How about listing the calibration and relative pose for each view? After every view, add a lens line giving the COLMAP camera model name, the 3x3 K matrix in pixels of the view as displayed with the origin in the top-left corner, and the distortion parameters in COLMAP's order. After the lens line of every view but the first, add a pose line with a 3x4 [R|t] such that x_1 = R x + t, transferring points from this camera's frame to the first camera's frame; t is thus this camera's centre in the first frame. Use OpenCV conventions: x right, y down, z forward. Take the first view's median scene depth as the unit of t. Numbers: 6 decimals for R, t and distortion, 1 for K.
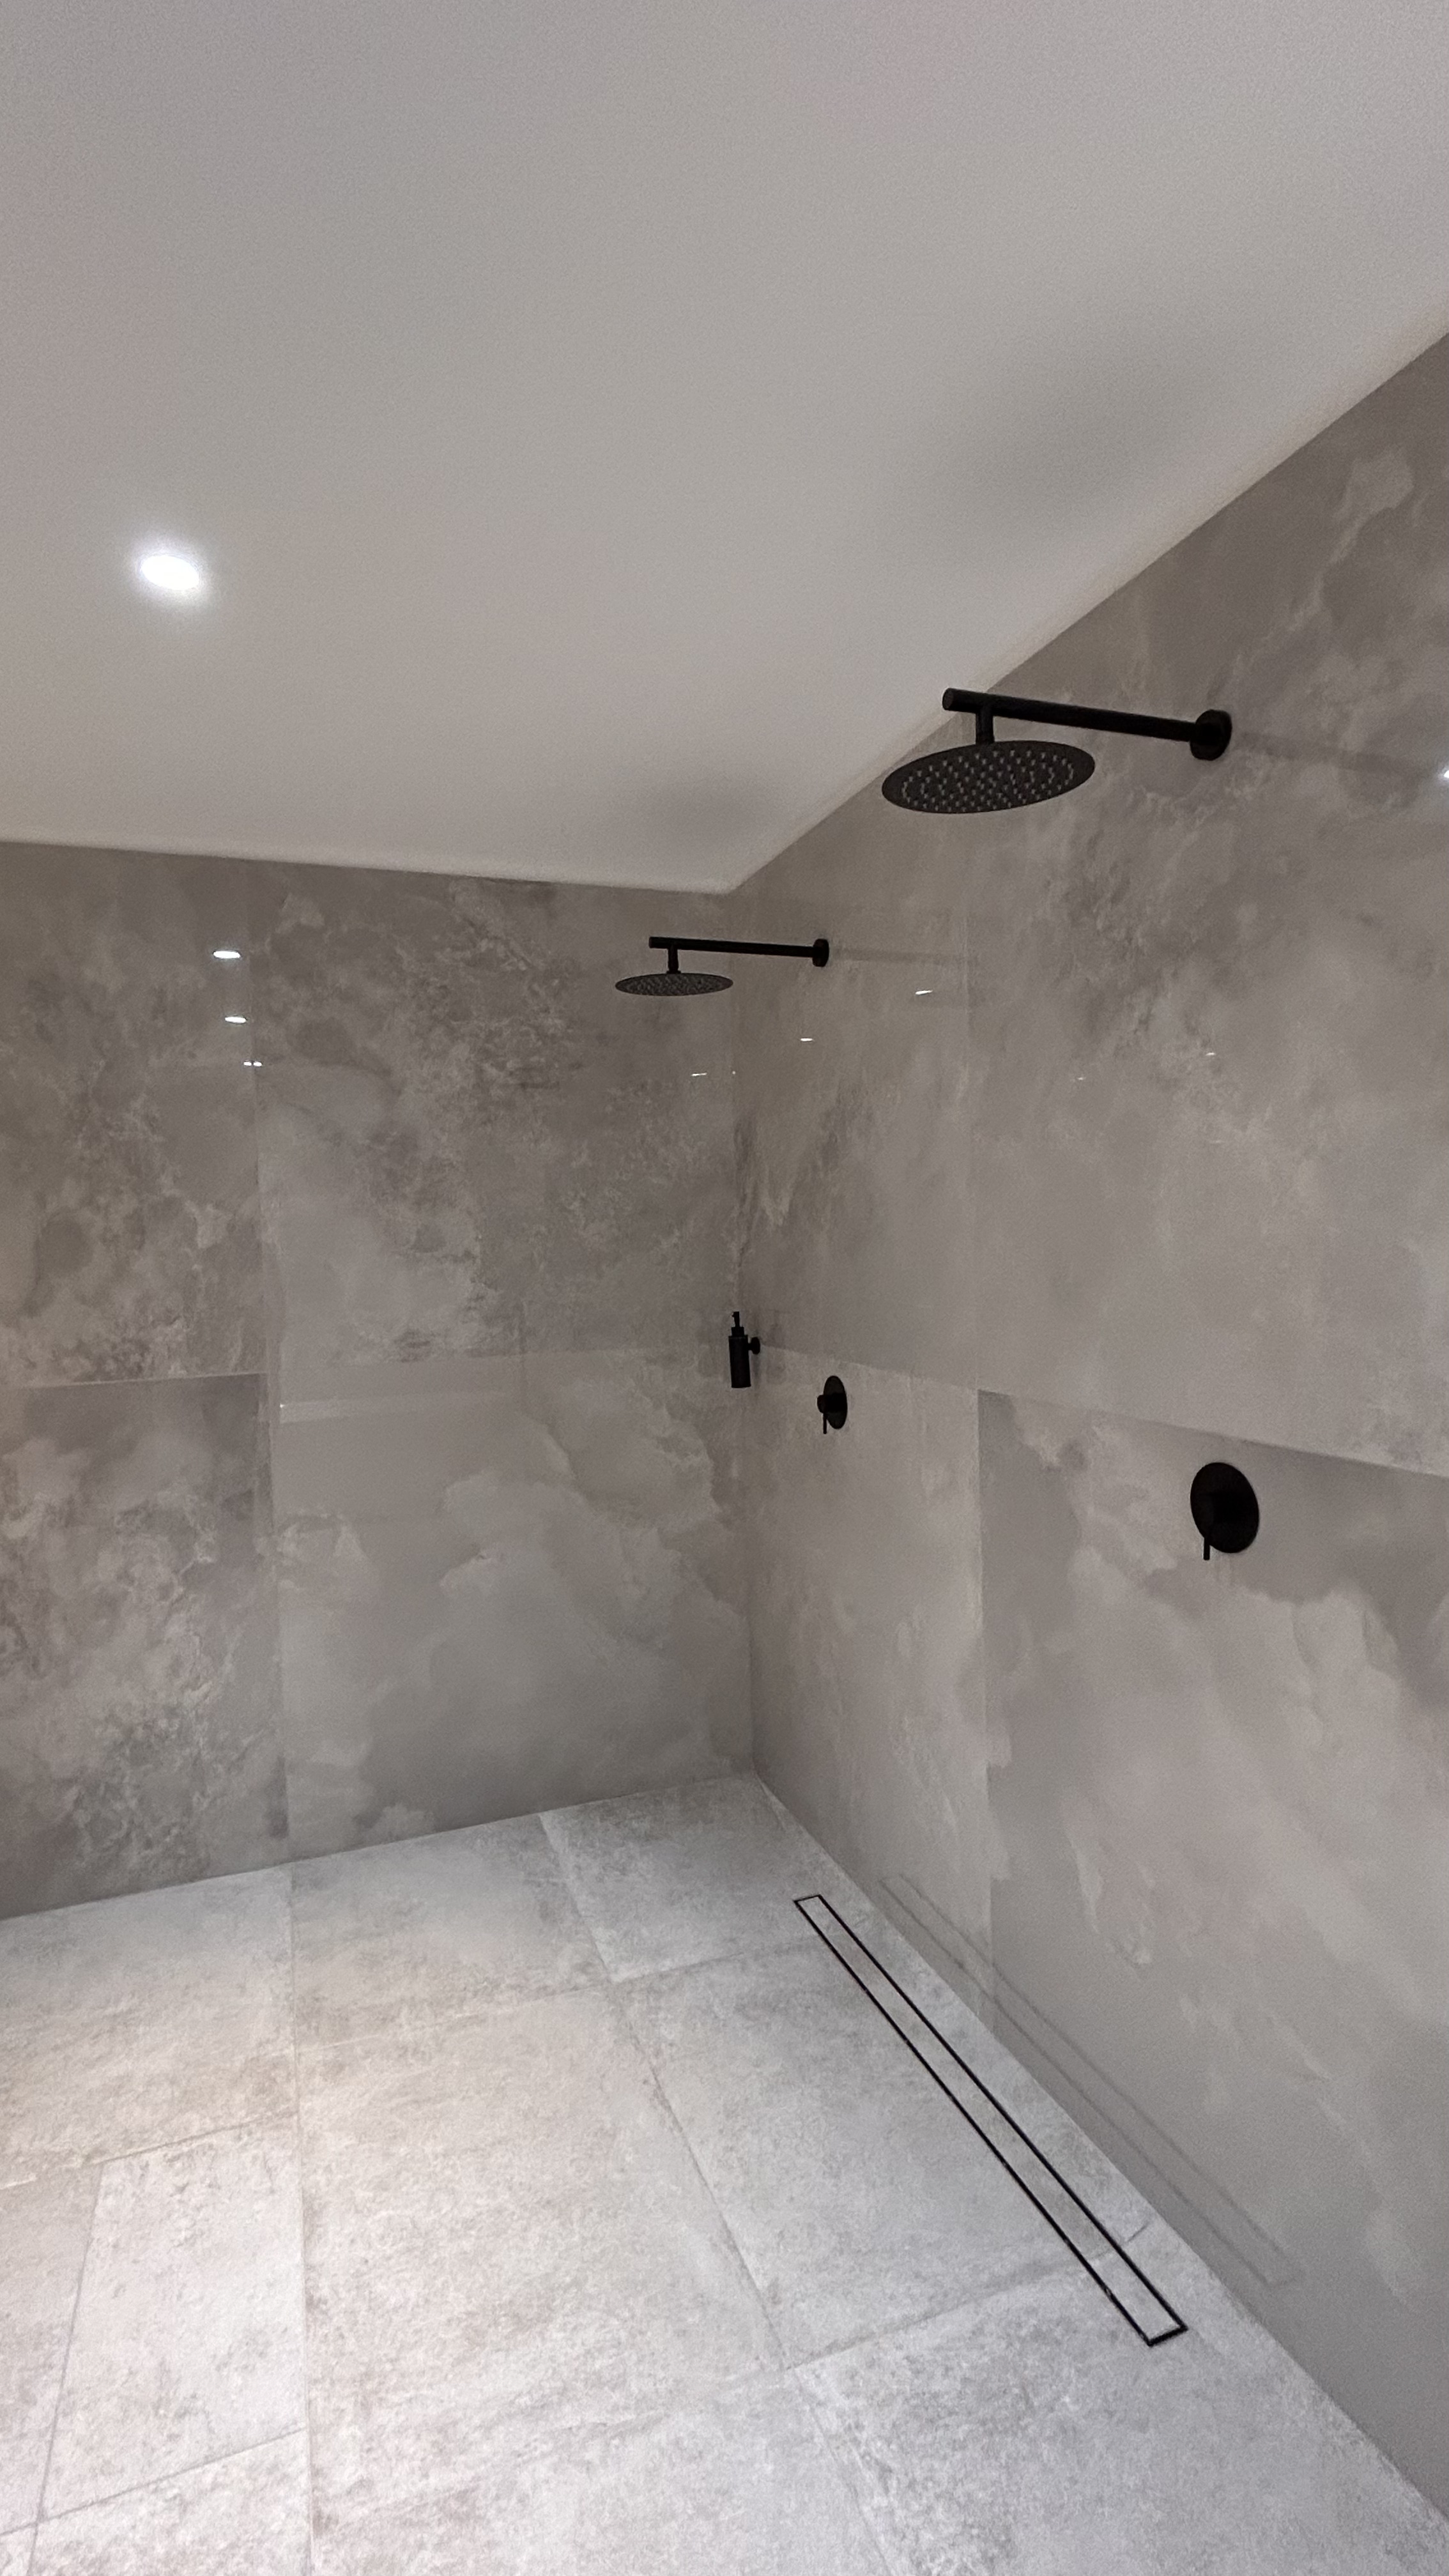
lens RADIAL K [[1199.1, 0, 735.1], [0, 1199.1, 1277.7], [0, 0, 1]] dist [0.004396, 0.002094]
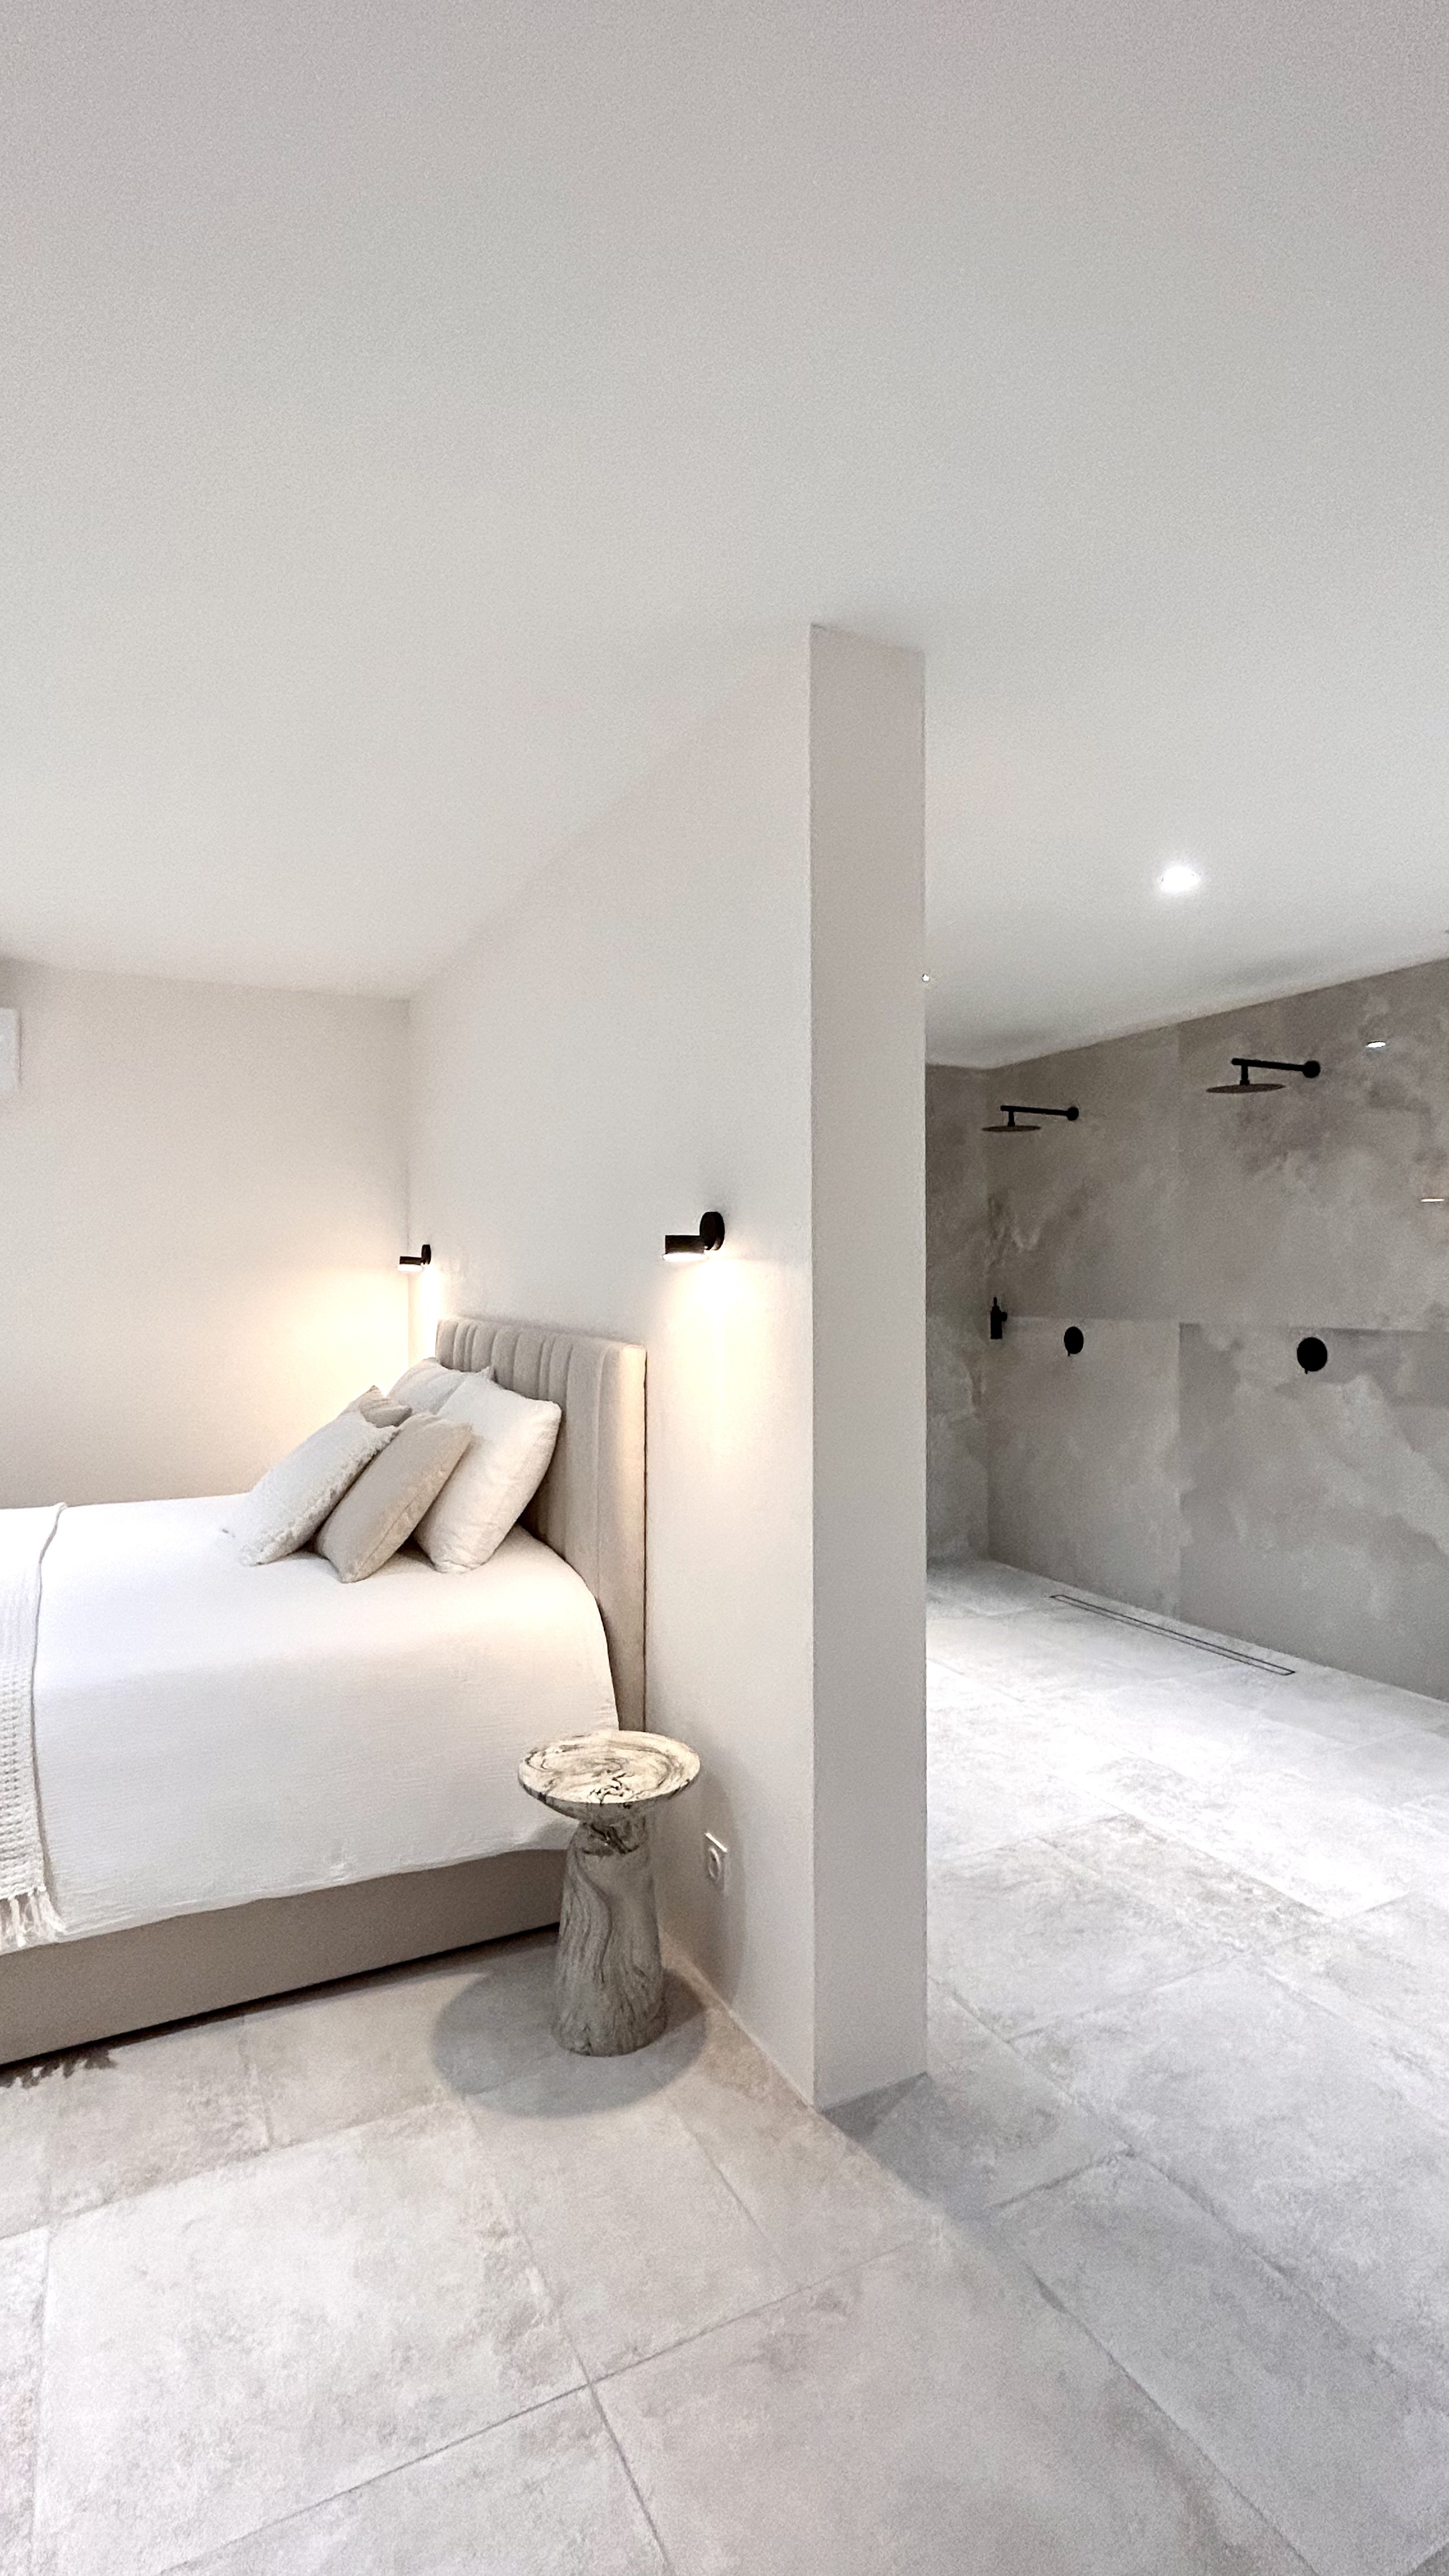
lens RADIAL K [[1199.1, 0, 726.1], [0, 1199.1, 1284.5], [0, 0, 1]] dist [0.004396, 0.002094]
pose [[0.993842, 0.022367, 0.108524, -0.959826], [-0.018737, 0.999234, -0.034360, 0.125107], [-0.109209, 0.032115, 0.993500, -1.229866]]
